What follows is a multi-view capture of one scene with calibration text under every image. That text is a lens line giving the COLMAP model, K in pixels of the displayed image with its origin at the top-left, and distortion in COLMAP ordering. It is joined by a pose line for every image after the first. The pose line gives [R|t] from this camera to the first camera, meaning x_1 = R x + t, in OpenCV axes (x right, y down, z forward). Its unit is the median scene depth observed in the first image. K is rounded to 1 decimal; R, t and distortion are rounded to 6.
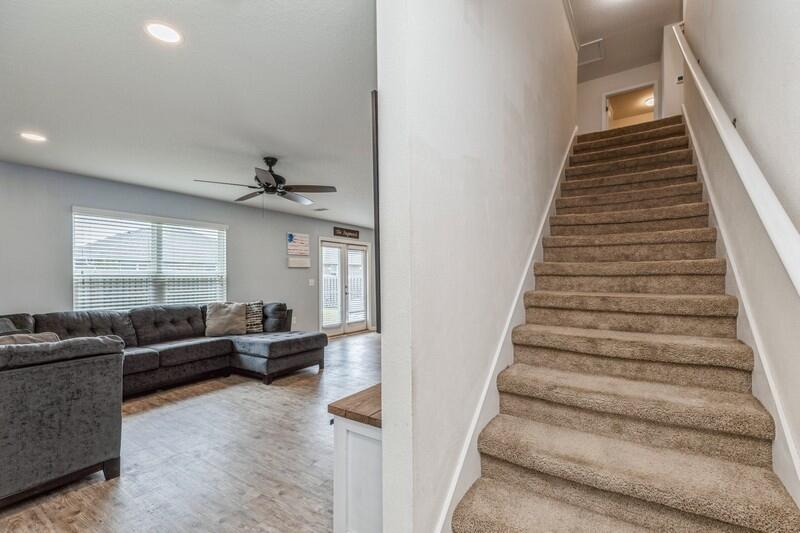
lens RADIAL K [[359.7, 0, 399.3], [0, 359.7, 270.9], [0, 0, 1]] dist [0.009039, -0.000211]
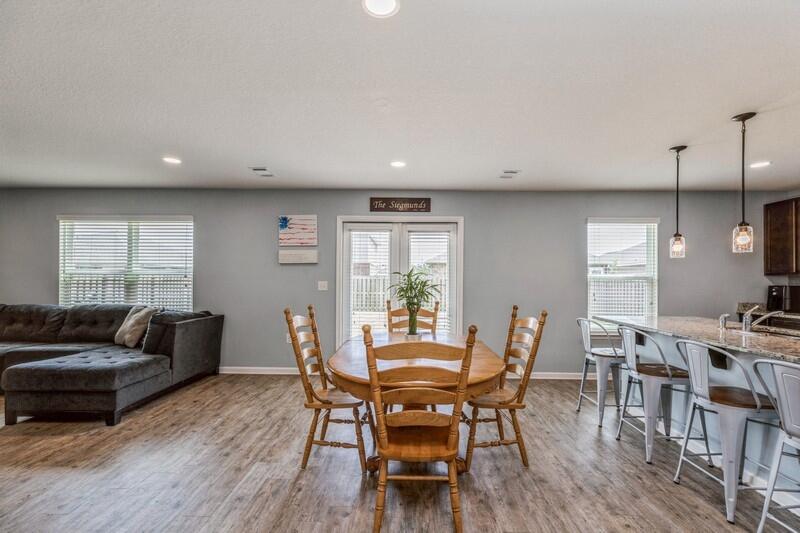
lens RADIAL K [[359.7, 0, 403.2], [0, 359.7, 274.9], [0, 0, 1]] dist [0.009039, -0.000211]
pose [[0.527252, -0.004353, -0.849698, 0.401820], [0.003441, 0.999990, -0.002988, 0.014047], [0.849702, -0.001348, 0.527261, 0.769333]]
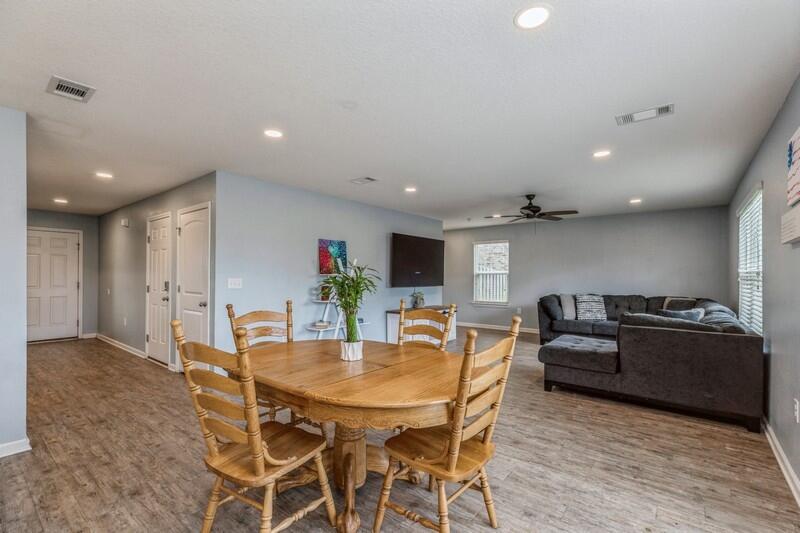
lens RADIAL K [[359.7, 0, 408.9], [0, 359.7, 268.6], [0, 0, 1]] dist [0.009039, -0.000211]
pose [[-0.997097, 0.001447, 0.076130, 0.042965], [-0.000692, 0.999606, -0.028066, 0.018628], [-0.076140, -0.028037, -0.996703, 1.248838]]
